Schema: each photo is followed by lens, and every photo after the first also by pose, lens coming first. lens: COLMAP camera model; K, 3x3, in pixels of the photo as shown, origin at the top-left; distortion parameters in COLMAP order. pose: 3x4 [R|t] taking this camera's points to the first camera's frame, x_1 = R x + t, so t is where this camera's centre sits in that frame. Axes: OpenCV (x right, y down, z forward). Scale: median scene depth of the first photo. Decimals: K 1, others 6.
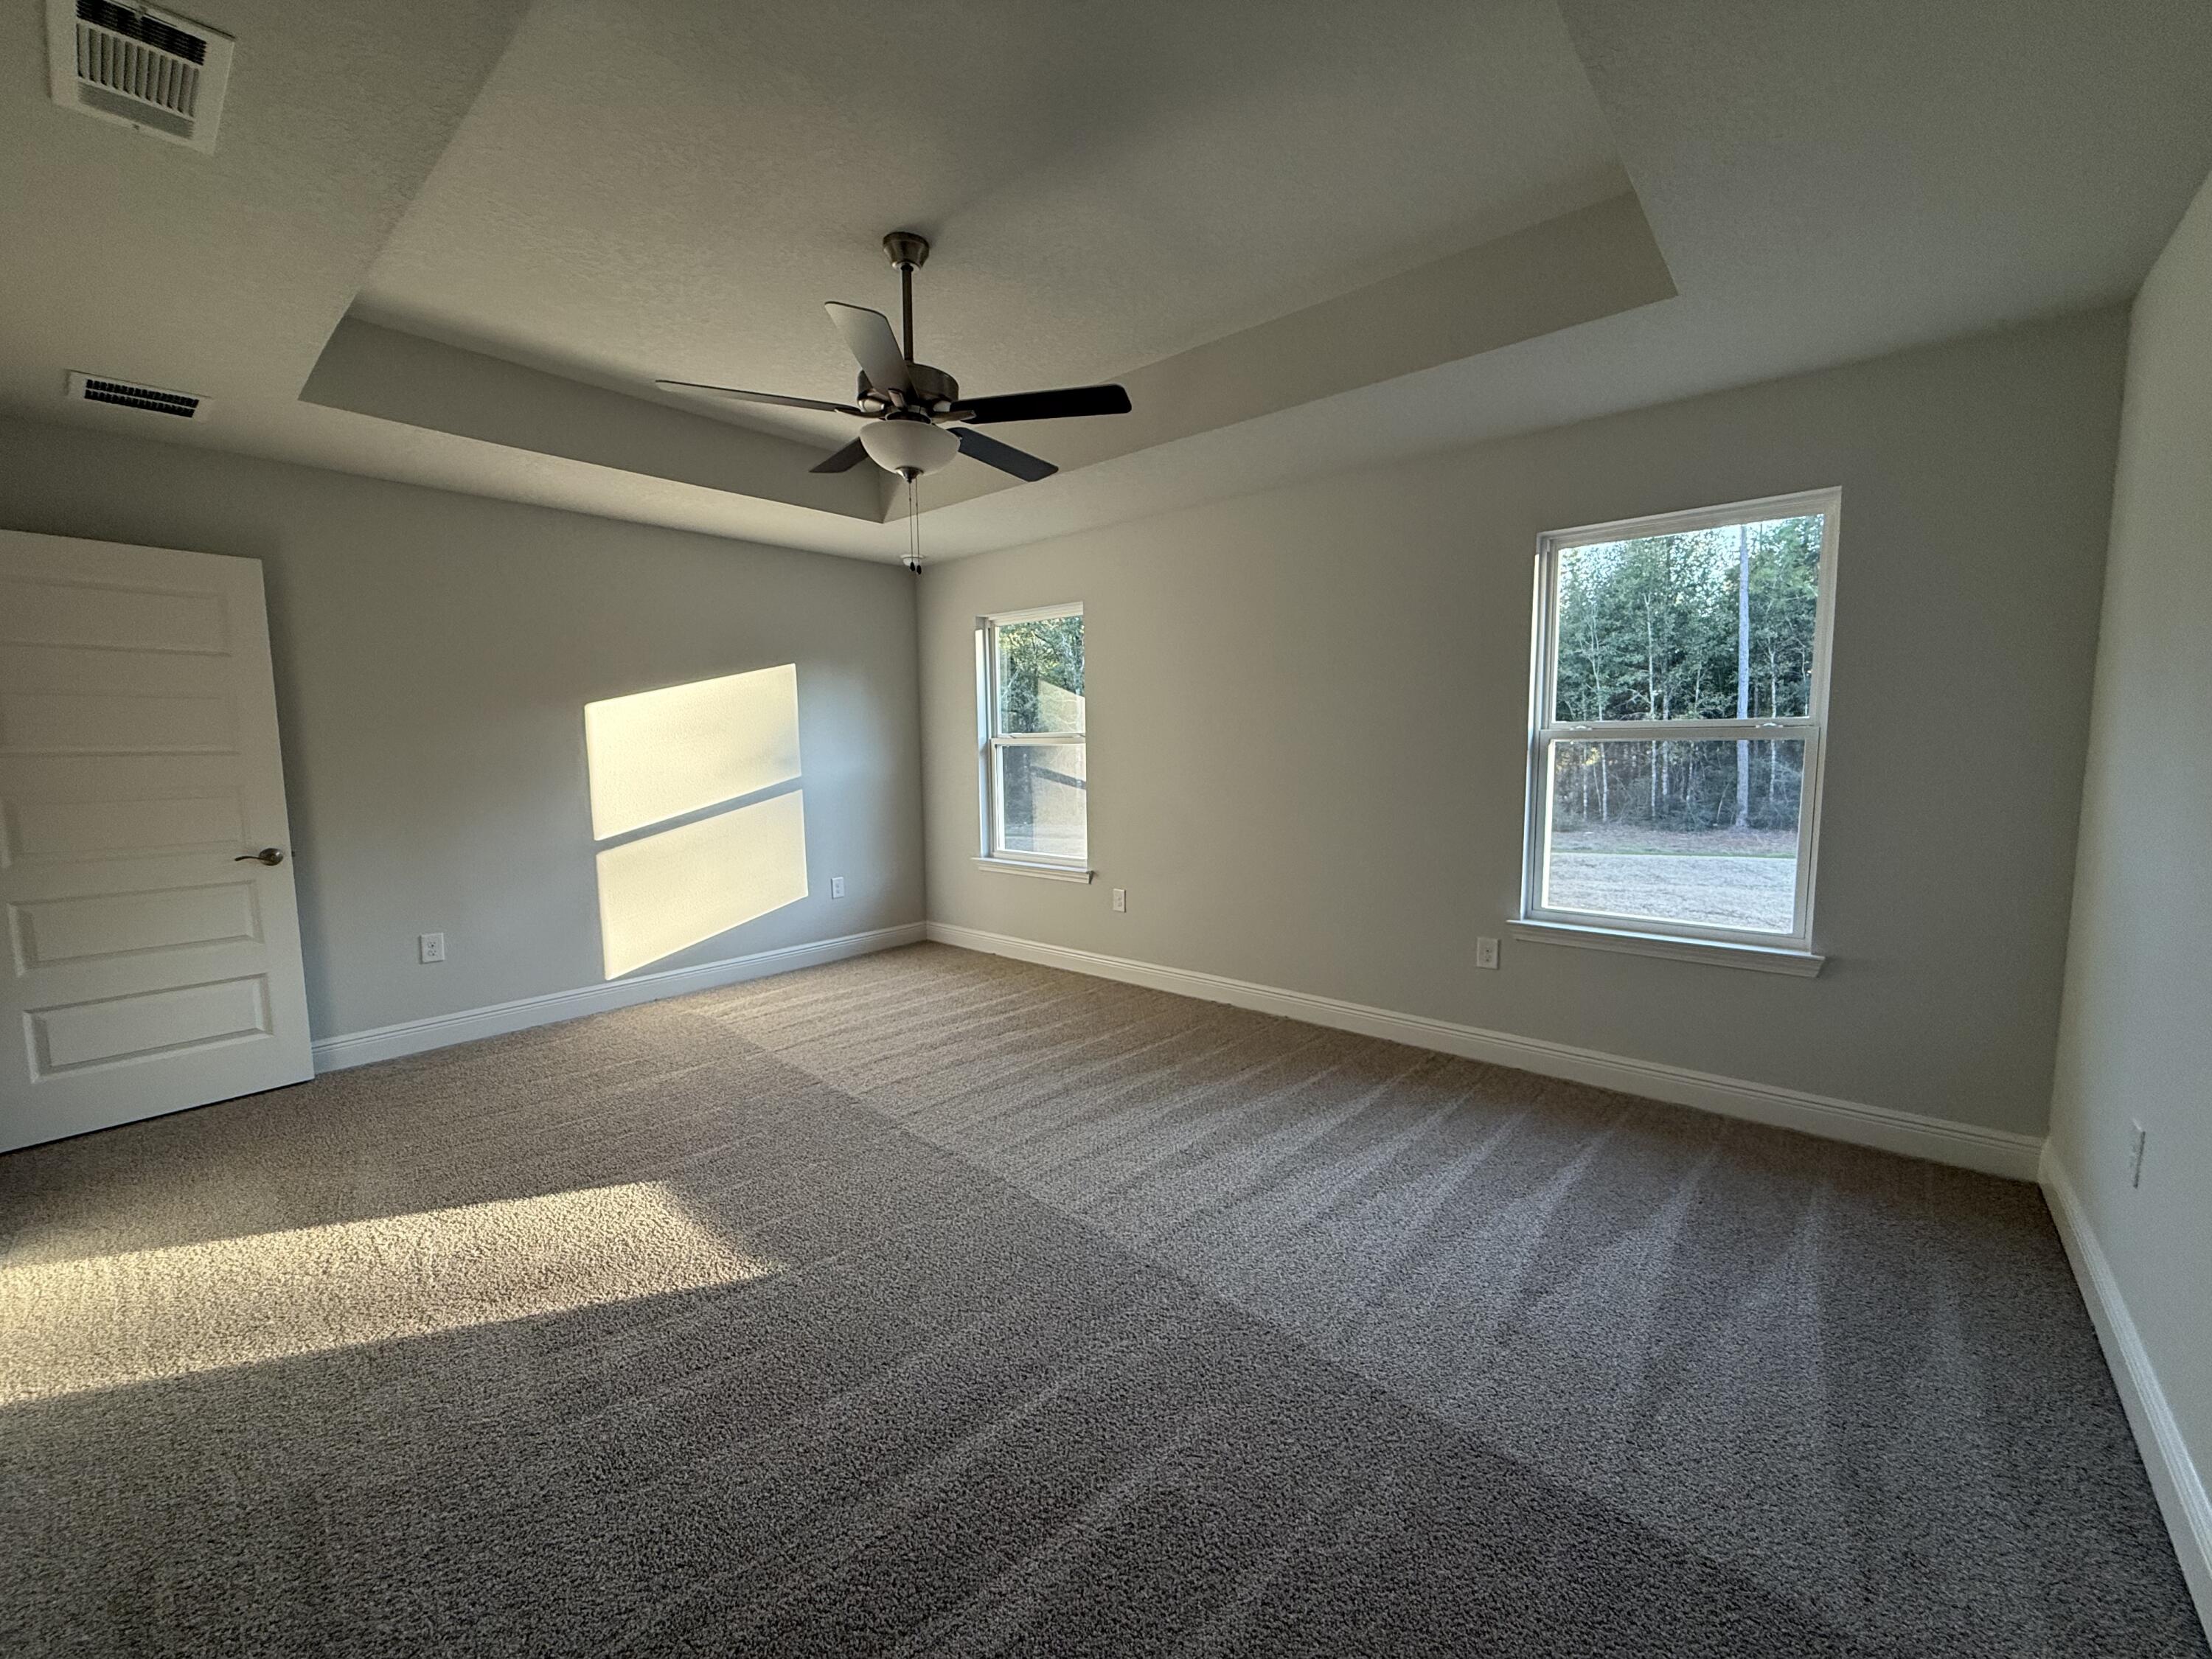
lens RADIAL K [[875.7, 0, 1099.6], [0, 875.7, 828.2], [0, 0, 1]] dist [0.000907, -0.000102]
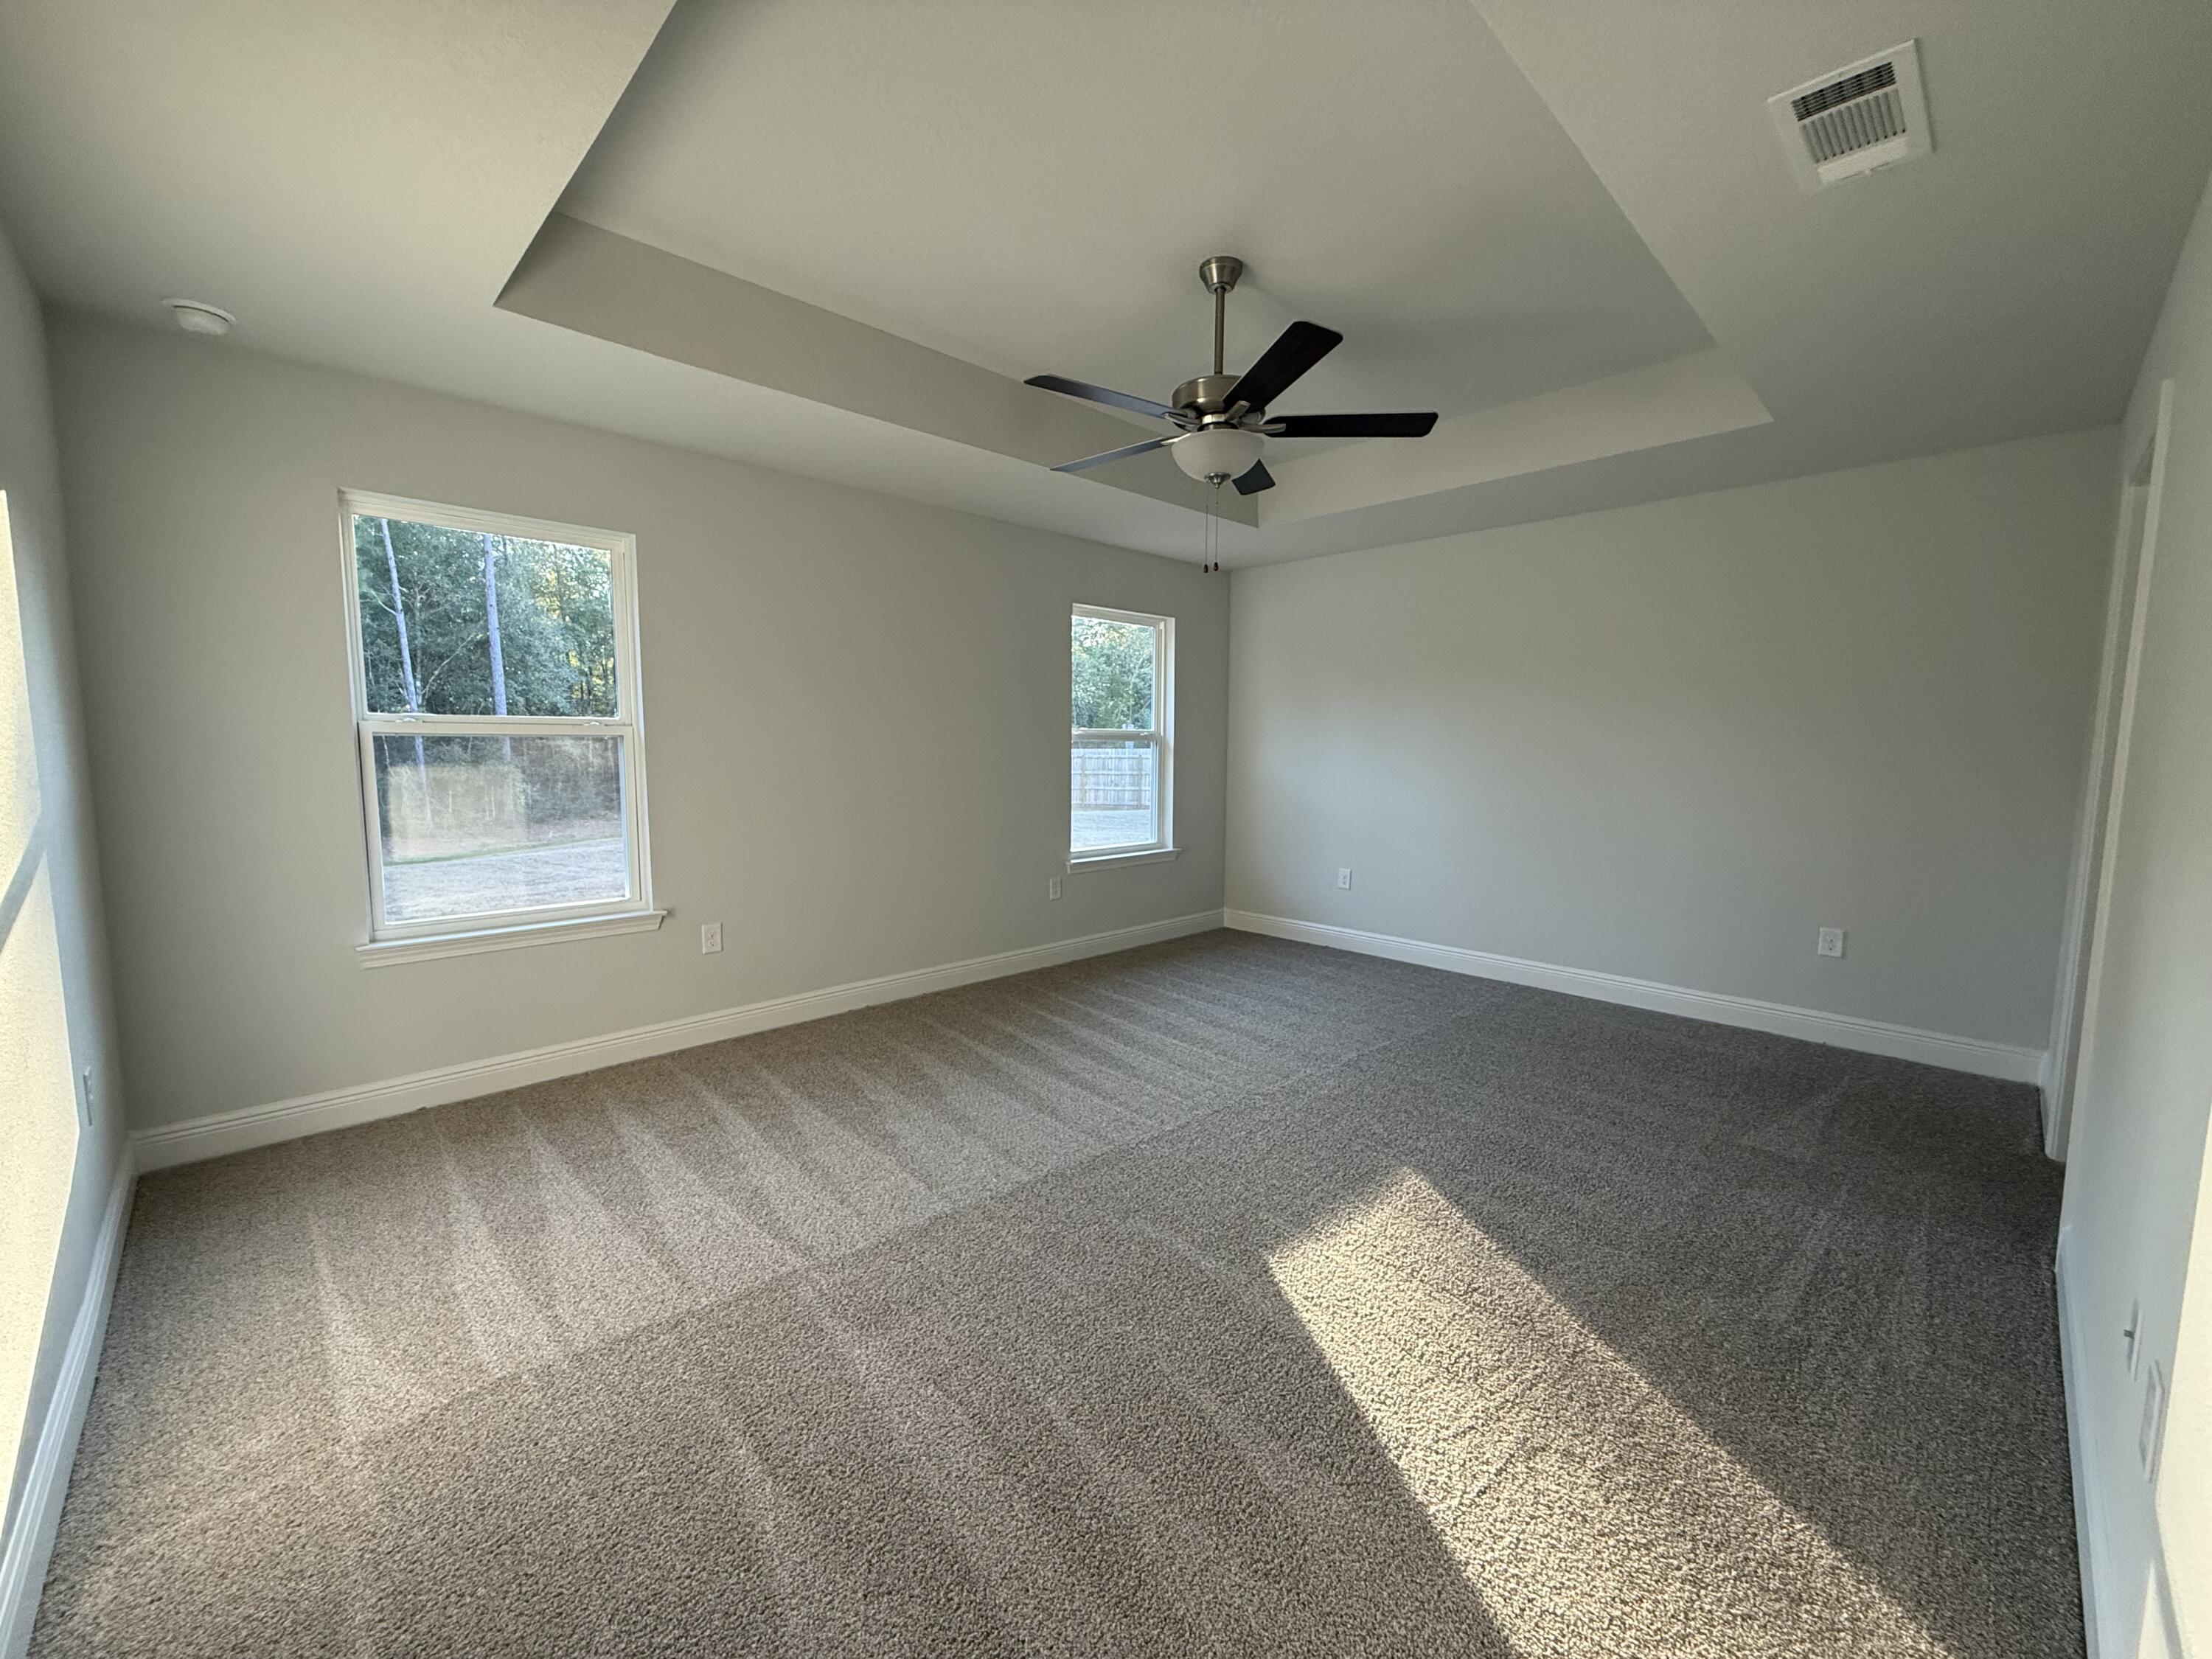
lens RADIAL K [[875.7, 0, 1109.9], [0, 875.7, 836.8], [0, 0, 1]] dist [0.000907, -0.000102]
pose [[0.075128, -0.101226, 0.992023, -0.853813], [0.077705, 0.992403, 0.095380, -0.066270], [-0.994142, 0.069919, 0.082423, 0.676907]]
